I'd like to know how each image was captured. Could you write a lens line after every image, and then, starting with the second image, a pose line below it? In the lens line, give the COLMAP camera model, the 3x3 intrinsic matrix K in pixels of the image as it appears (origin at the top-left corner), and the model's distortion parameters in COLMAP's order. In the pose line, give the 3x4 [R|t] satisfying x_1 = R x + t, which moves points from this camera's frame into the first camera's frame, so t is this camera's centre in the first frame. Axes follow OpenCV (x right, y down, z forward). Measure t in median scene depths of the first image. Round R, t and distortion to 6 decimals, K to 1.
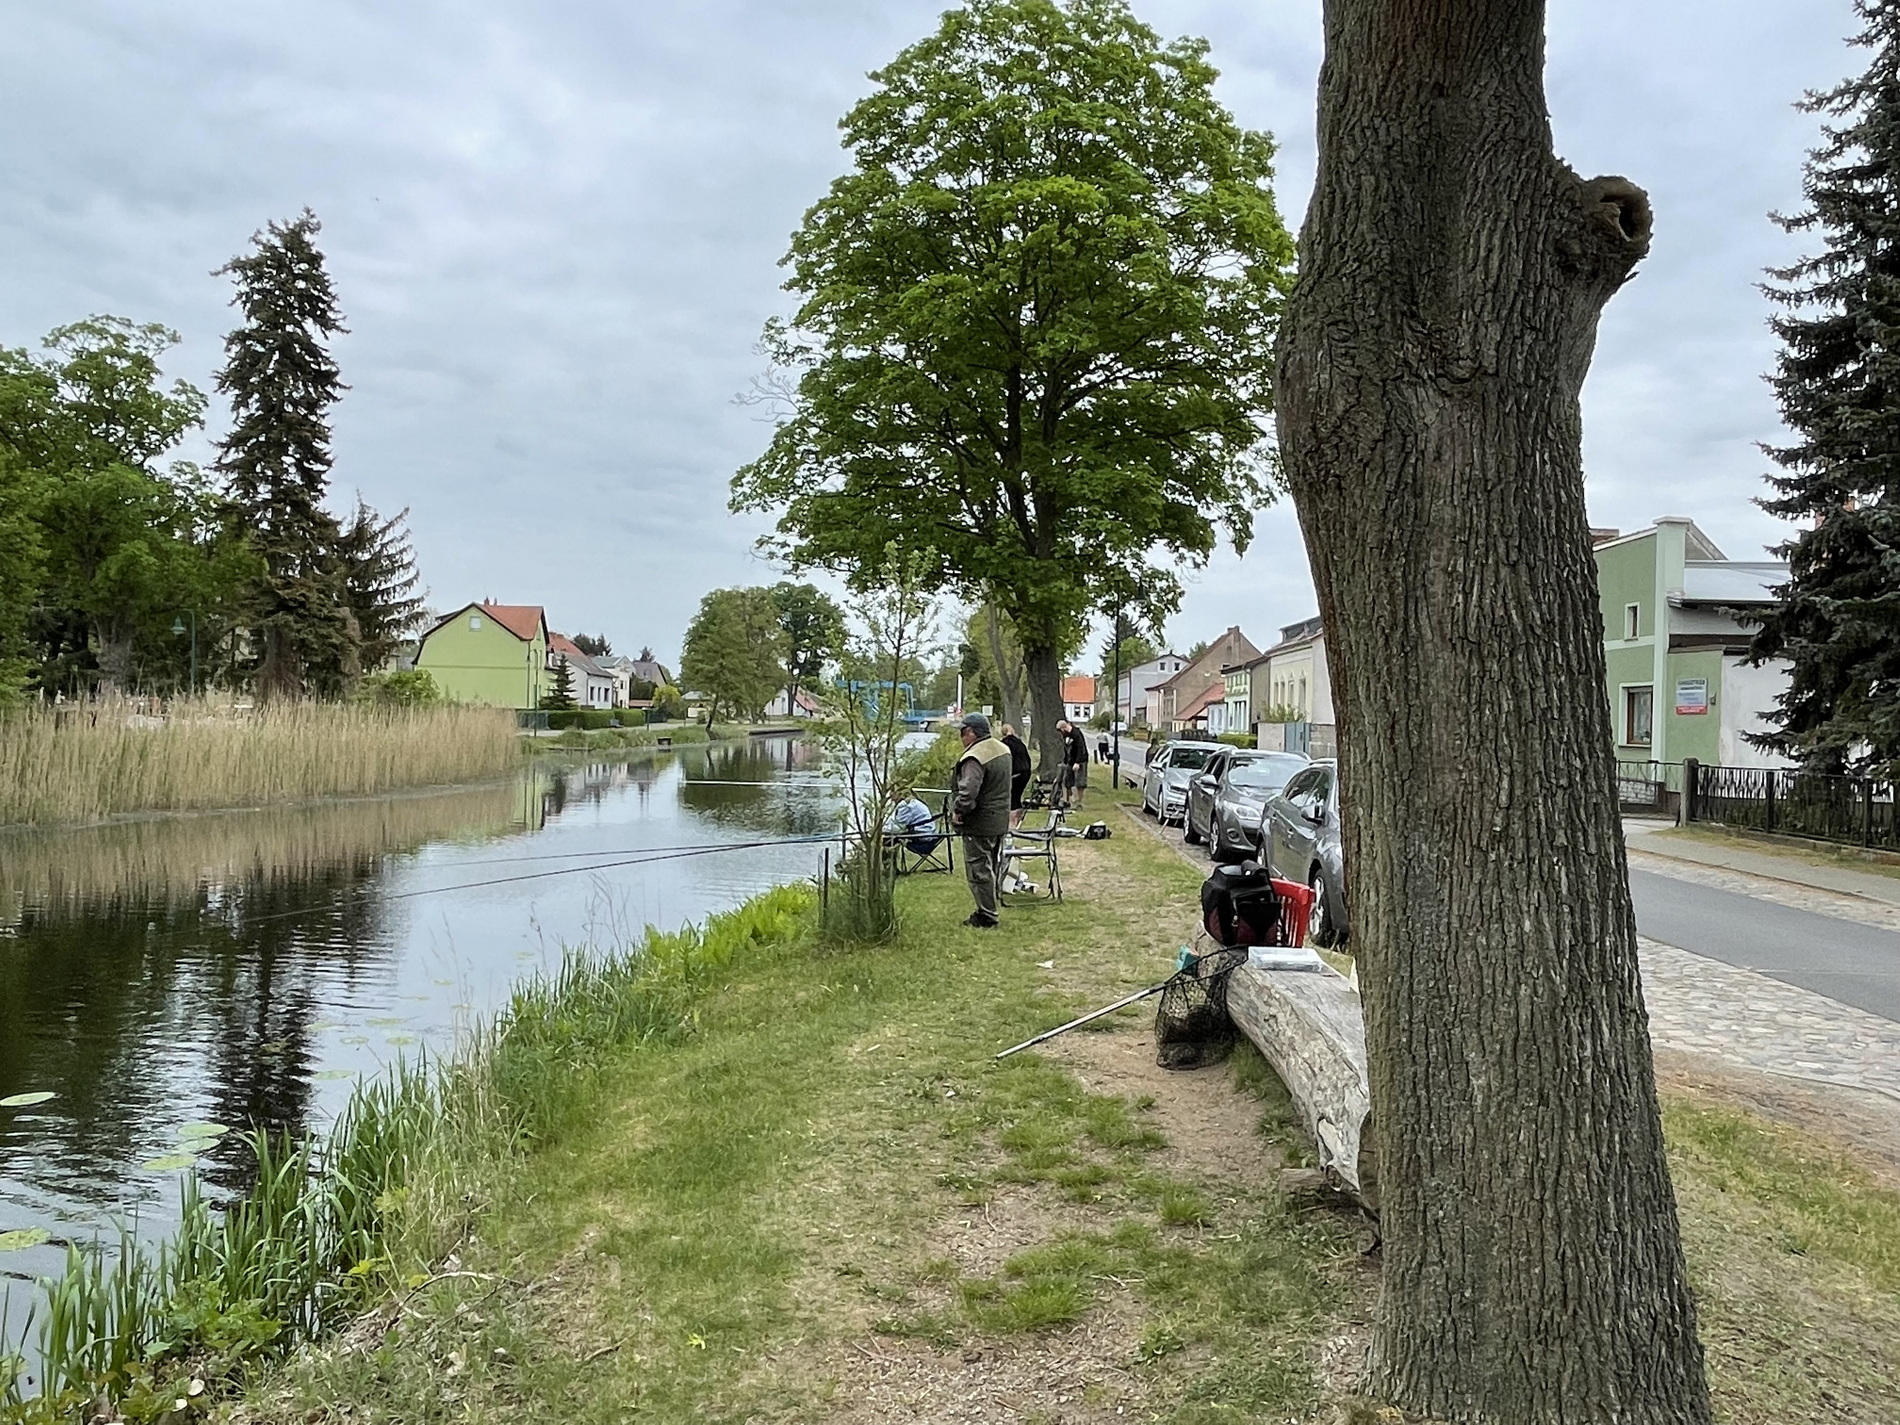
lens RADIAL K [[1445.3, 0, 946.5], [0, 1445.3, 700.5], [0, 0, 1]] dist [-0.002270, 0.005578]
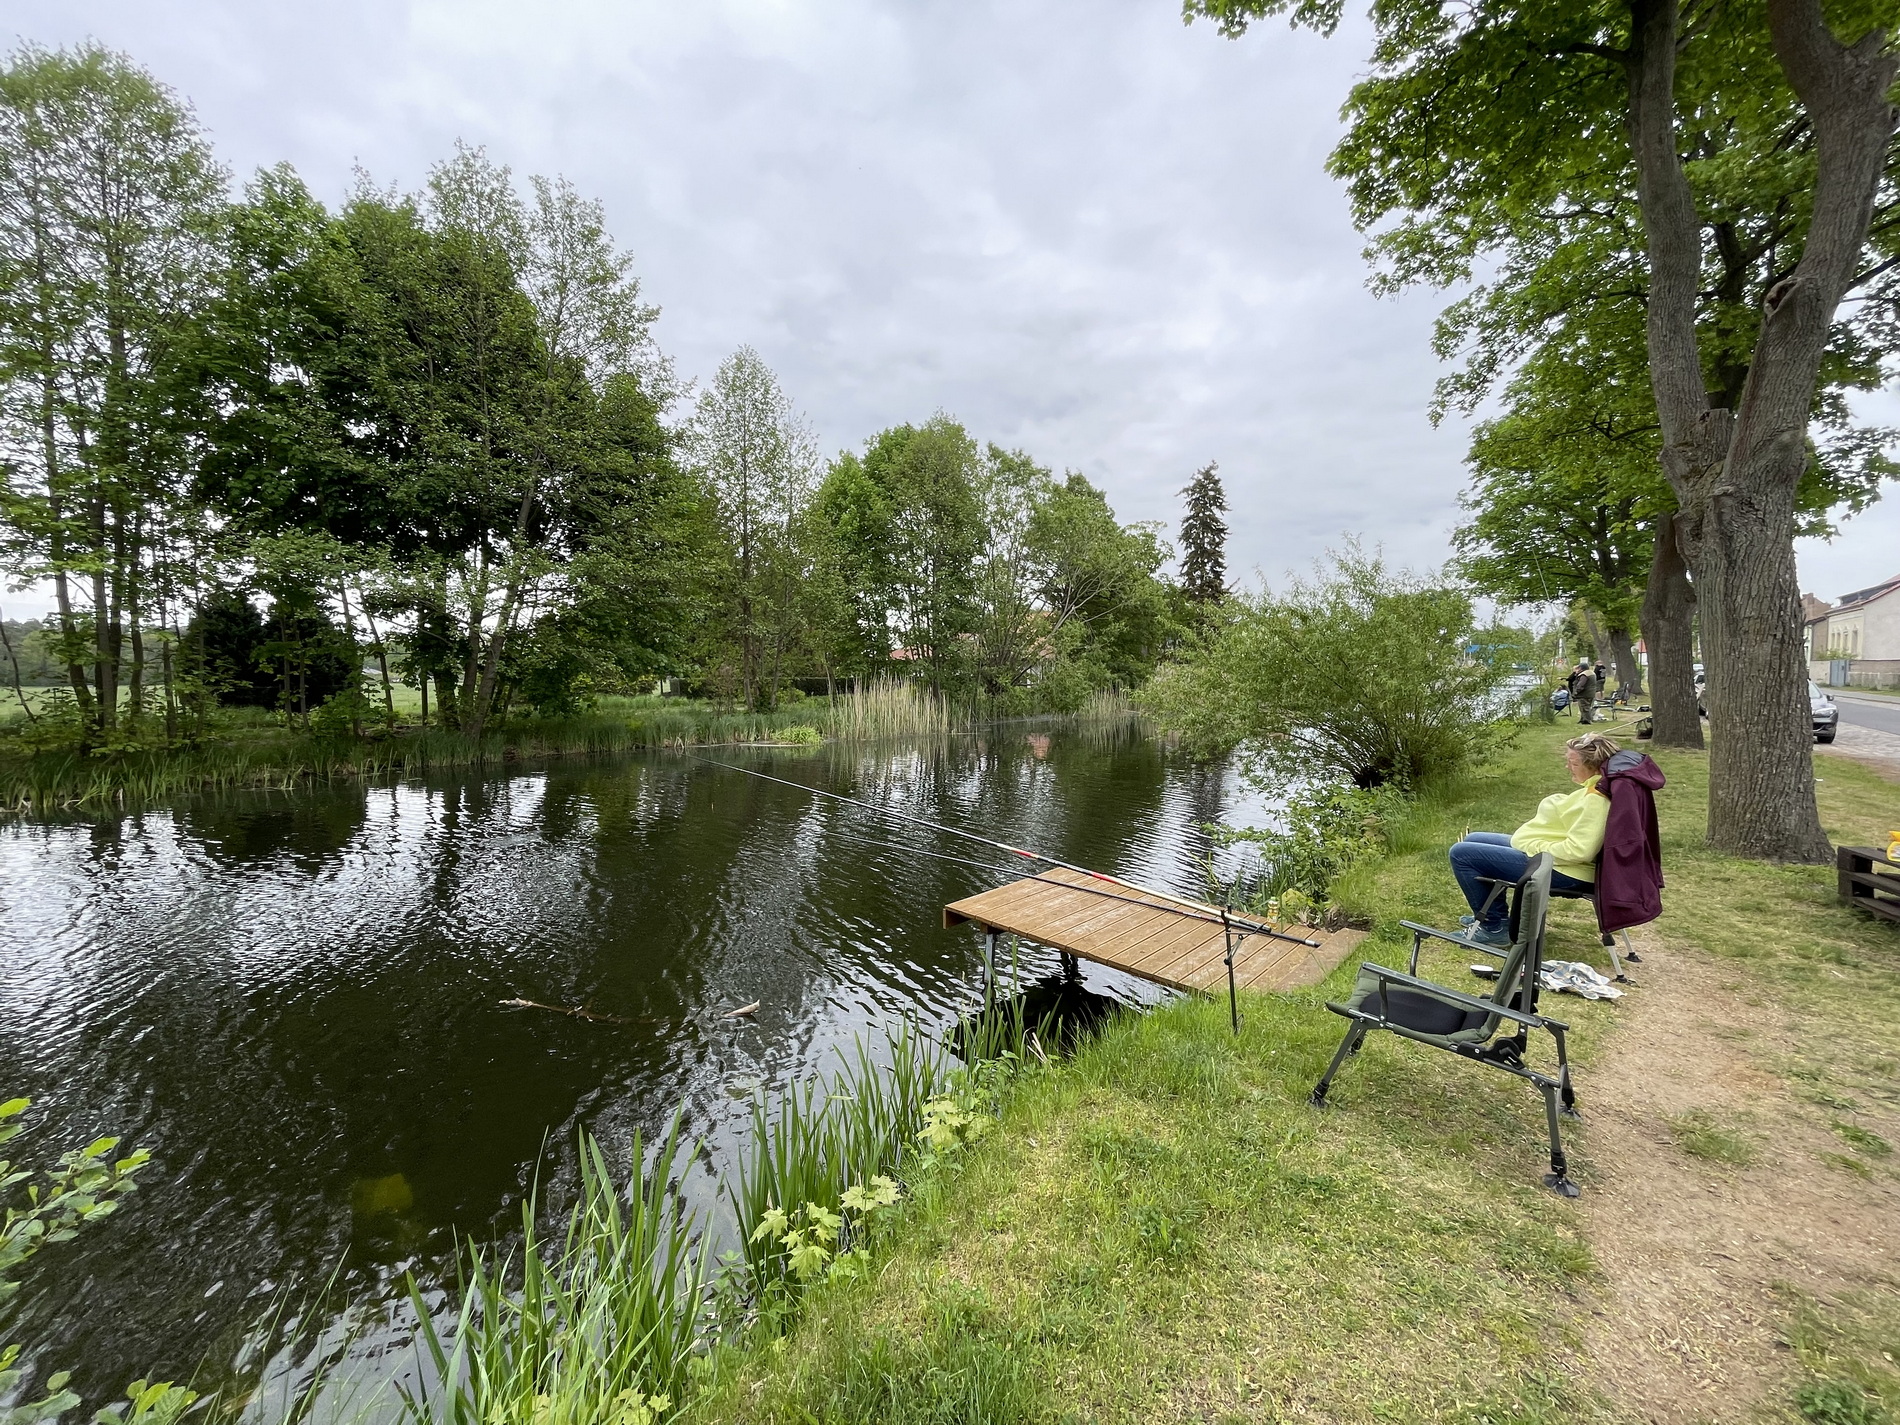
lens RADIAL K [[766.8, 0, 950.0], [0, 766.8, 712.5], [0, 0, 1]] dist [-0.002220, -0.000239]
pose [[0.788450, -0.000335, -0.615098, -0.007669], [0.037290, 0.998187, 0.047254, -0.002598], [0.613967, -0.060195, 0.787033, -0.222421]]
